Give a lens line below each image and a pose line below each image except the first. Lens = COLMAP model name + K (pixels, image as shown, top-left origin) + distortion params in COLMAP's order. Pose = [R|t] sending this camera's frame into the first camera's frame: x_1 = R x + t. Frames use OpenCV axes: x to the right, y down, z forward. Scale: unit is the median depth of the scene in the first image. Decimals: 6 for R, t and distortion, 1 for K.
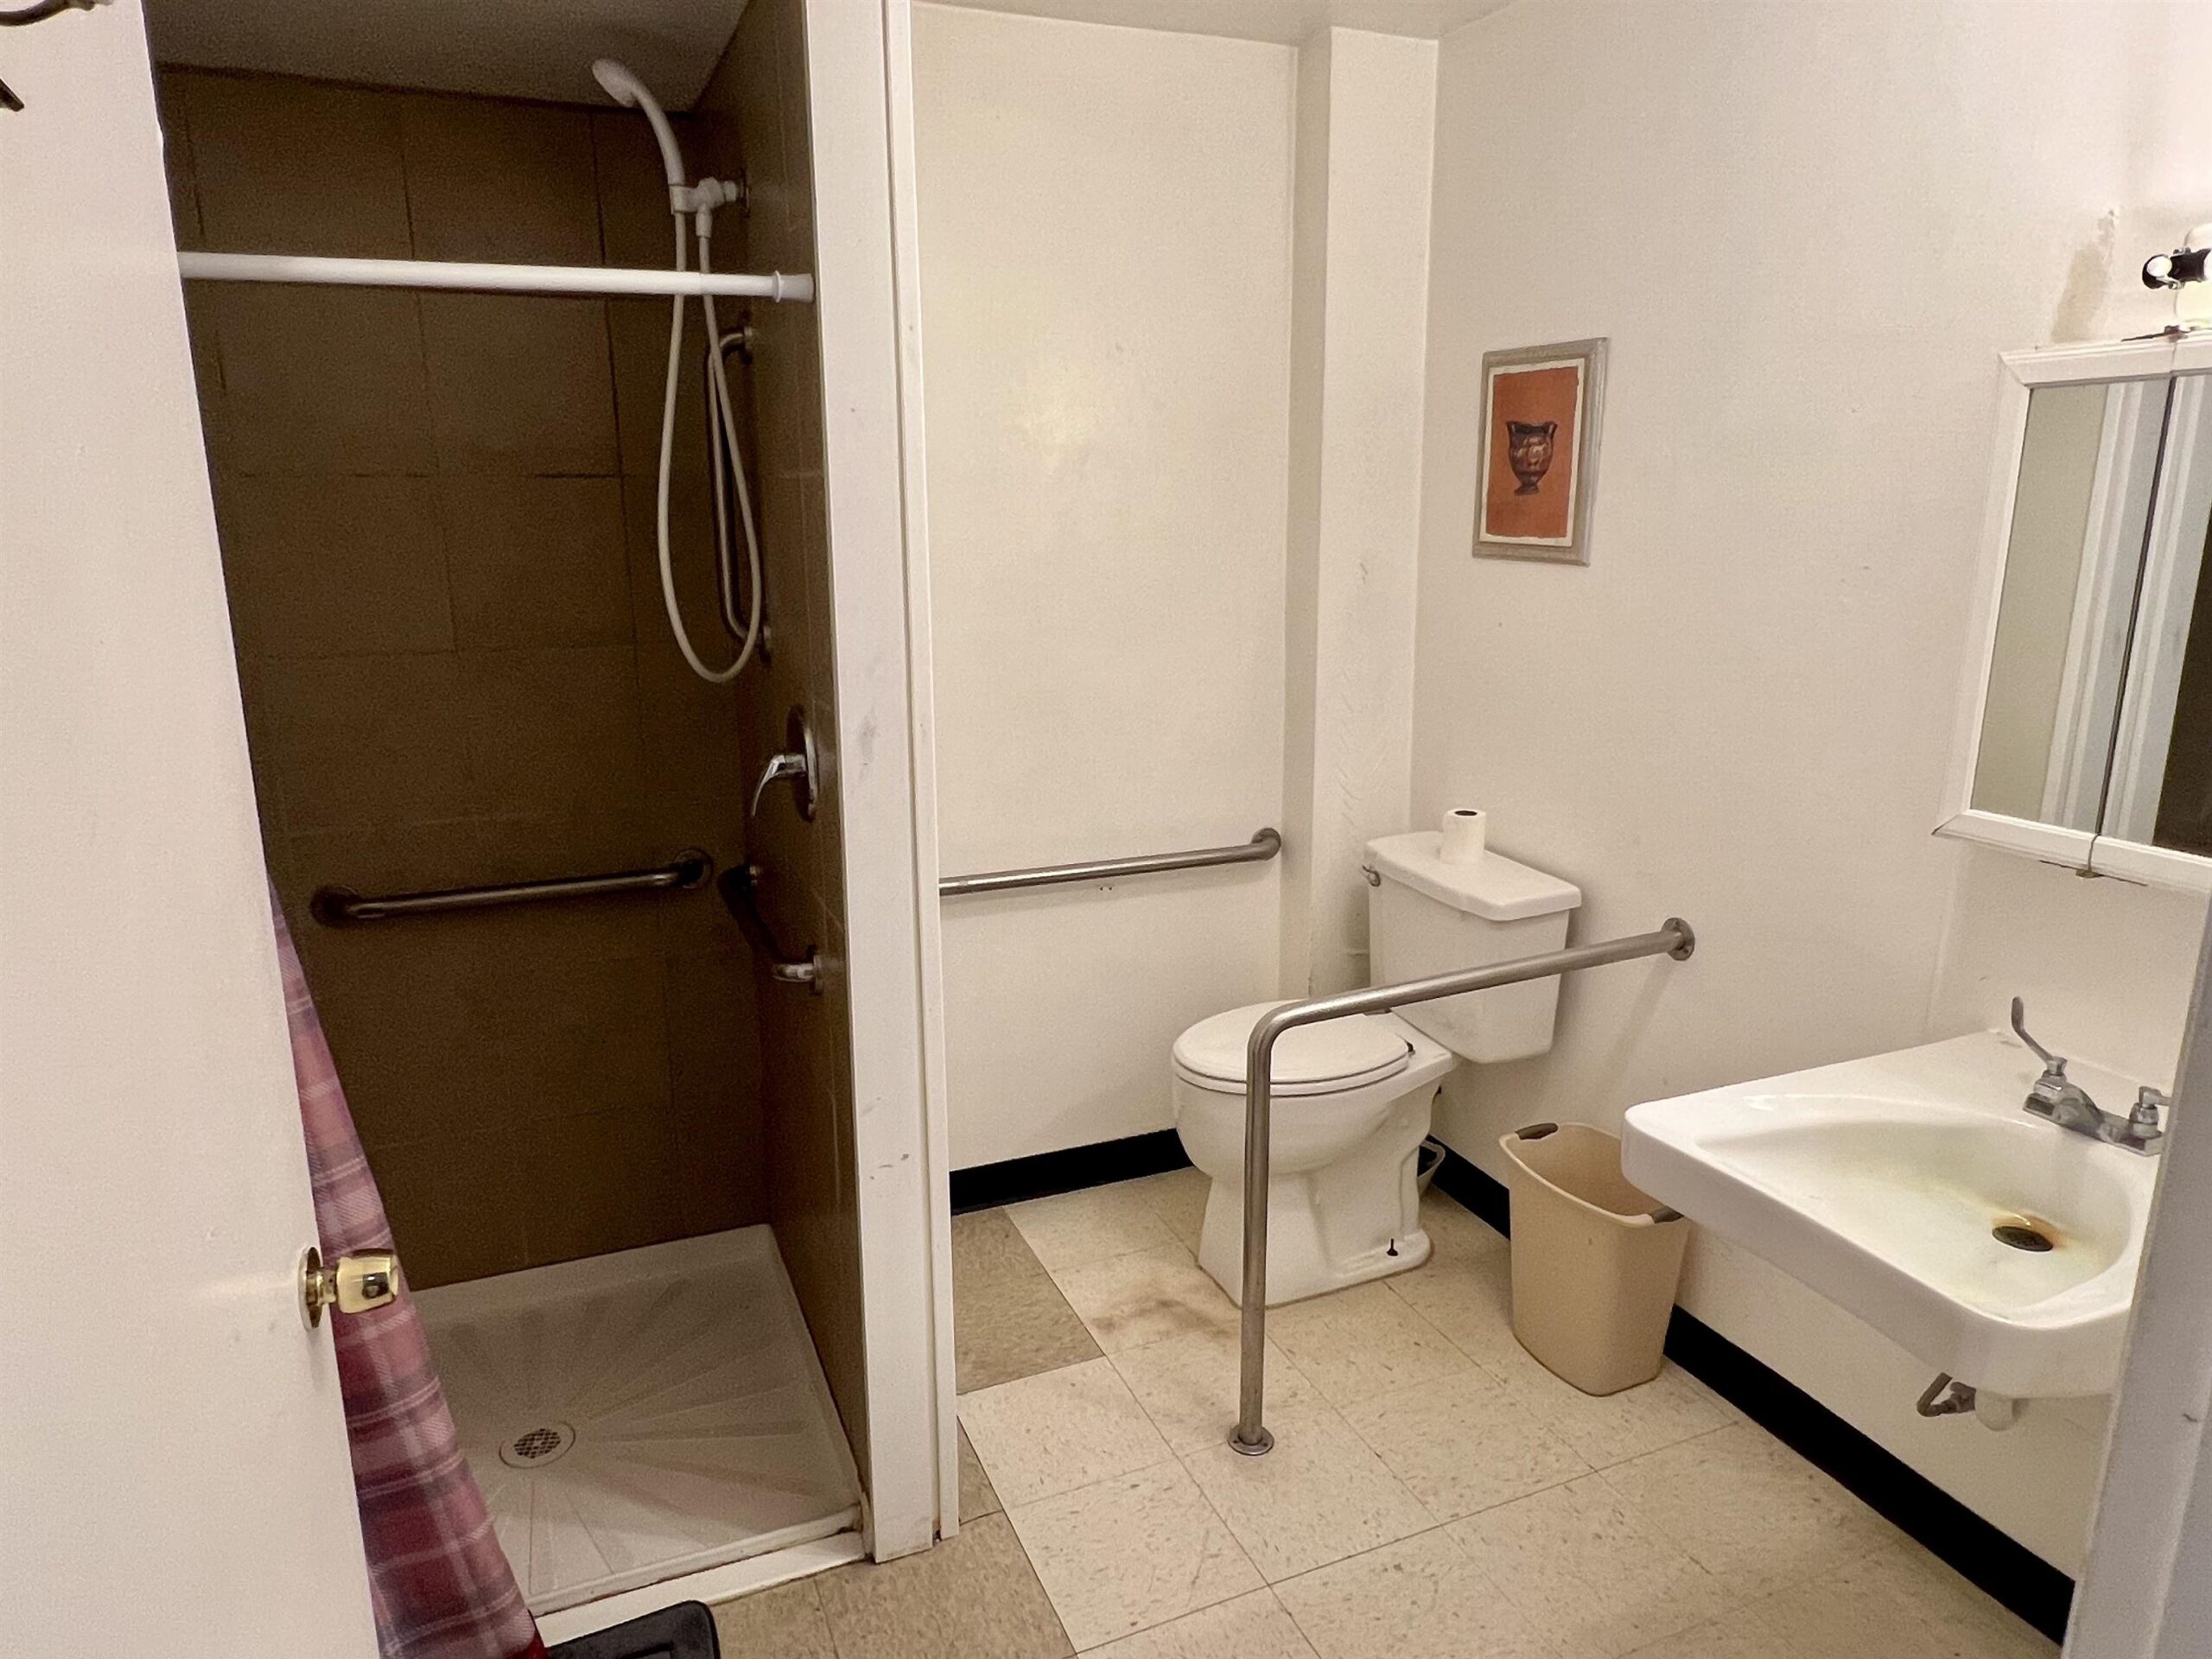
lens RADIAL K [[1433.3, 0, 1106.0], [0, 1433.3, 829.5], [0, 0, 1]] dist [-0.005930, -0.000878]
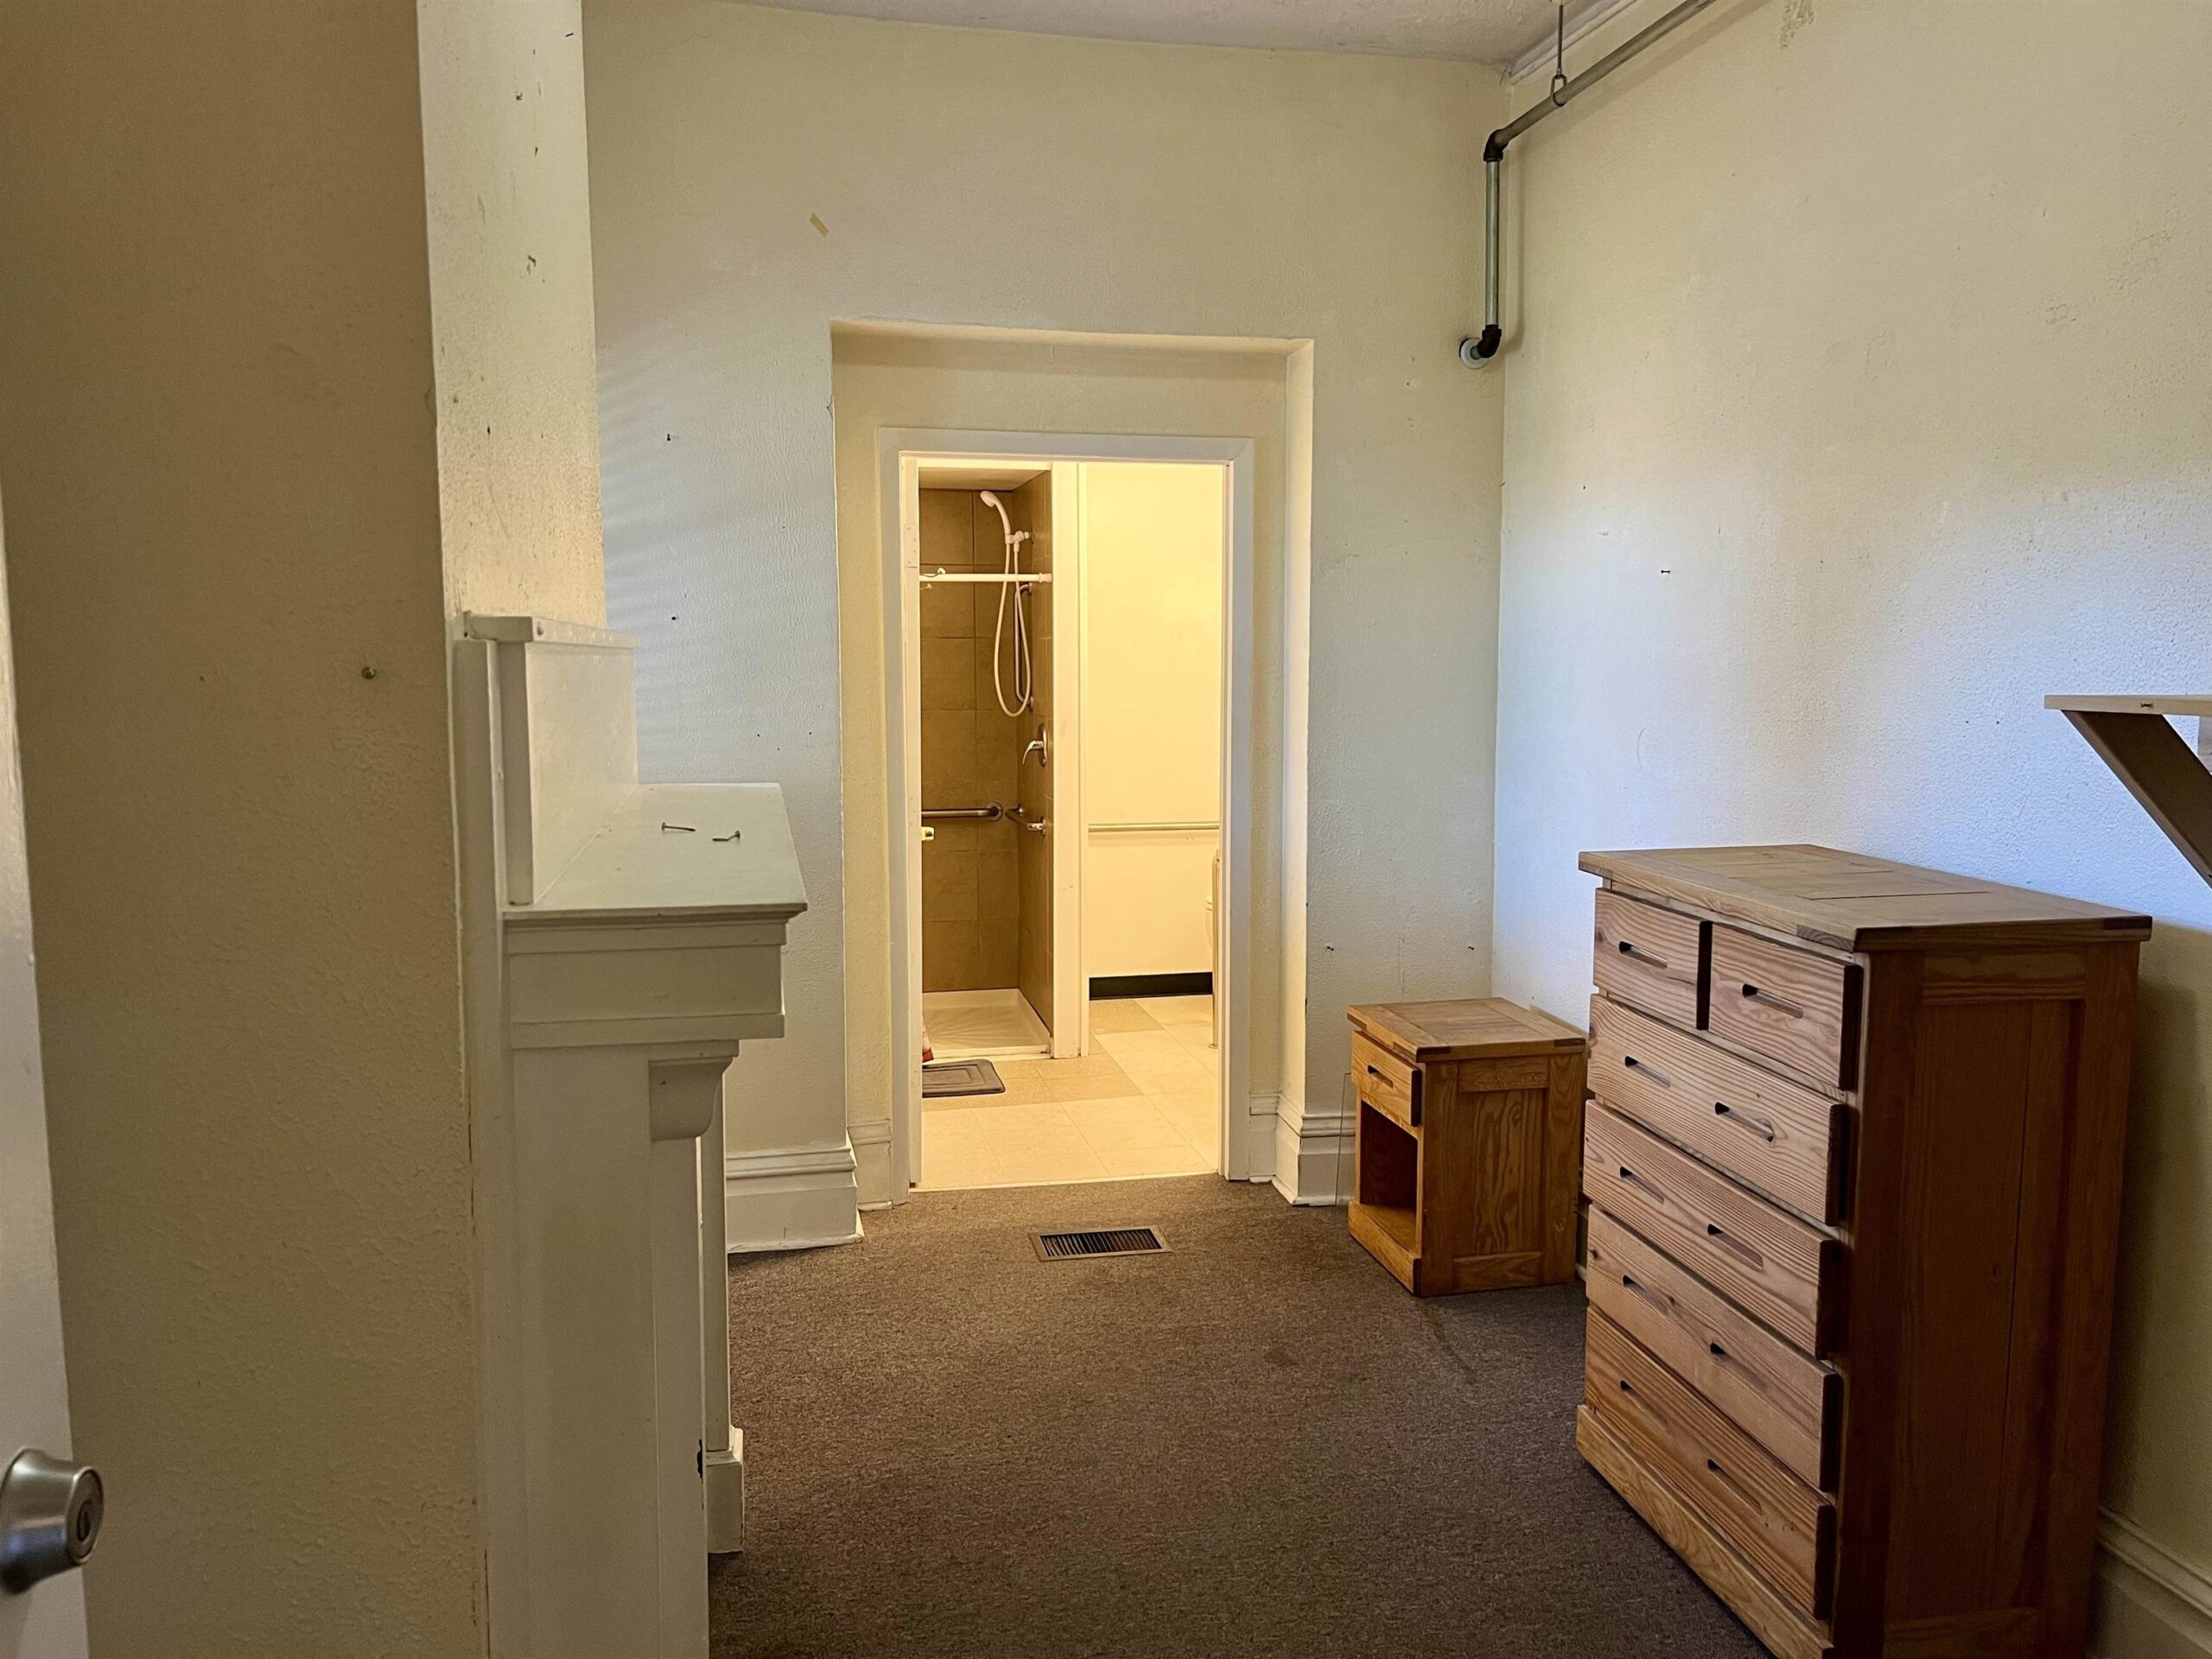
lens RADIAL K [[1666.1, 0, 1106.0], [0, 1666.1, 829.5], [0, 0, 1]] dist [0.001192, 0.000021]
pose [[0.980674, 0.023061, -0.194286, 0.511376], [-0.046899, 0.991786, -0.119003, 0.474519], [0.189946, 0.125815, 0.973700, -1.975384]]
